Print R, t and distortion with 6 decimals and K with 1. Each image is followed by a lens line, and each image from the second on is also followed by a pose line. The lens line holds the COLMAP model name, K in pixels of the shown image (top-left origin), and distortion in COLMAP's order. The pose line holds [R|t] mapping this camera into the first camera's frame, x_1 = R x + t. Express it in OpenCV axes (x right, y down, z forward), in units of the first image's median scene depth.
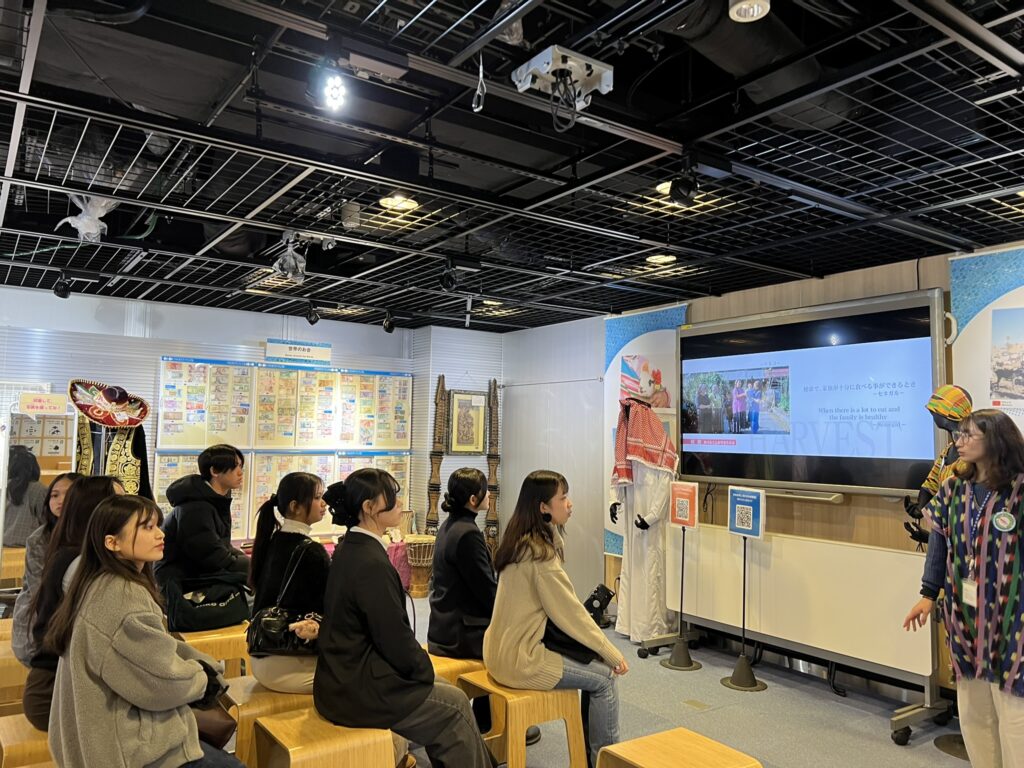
lens RADIAL K [[771.9, 0, 510.6], [0, 771.9, 386.5], [0, 0, 1]] dist [0.052378, 0.001463]
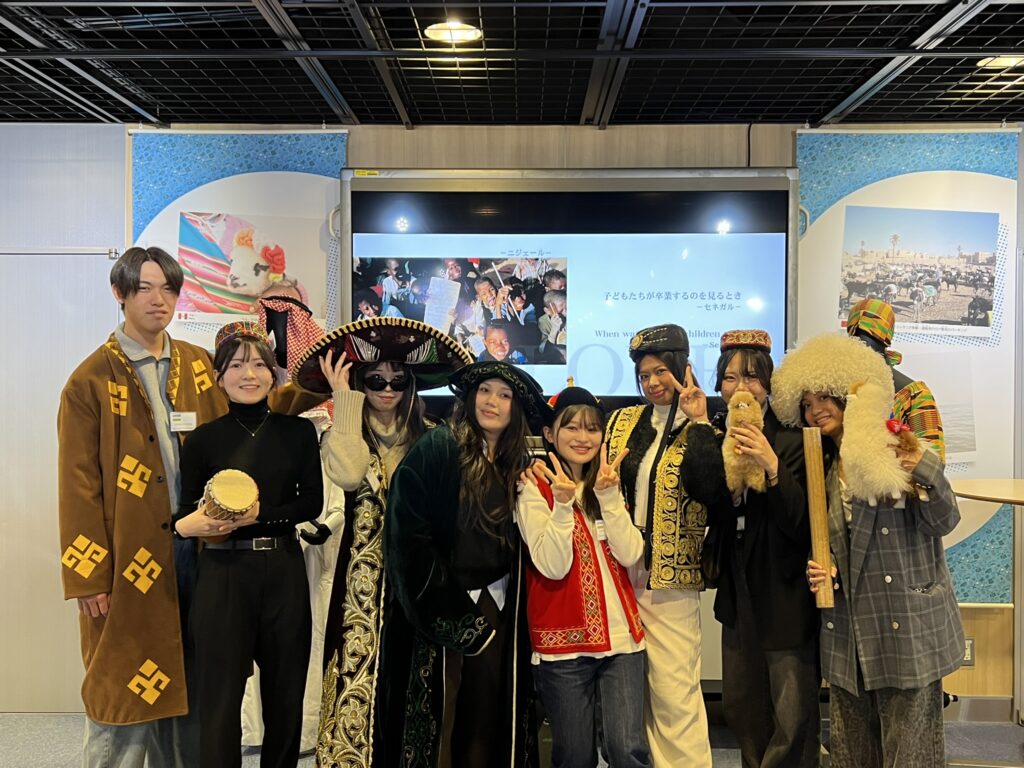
lens RADIAL K [[965.7, 0, 511.8], [0, 965.7, 383.0], [0, 0, 1]] dist [0.067169, 0.000000]
pose [[0.592897, -0.024798, 0.804897, -0.322539], [-0.046930, 0.996763, 0.065278, 0.027067], [-0.803910, -0.076477, 0.589814, 0.574046]]
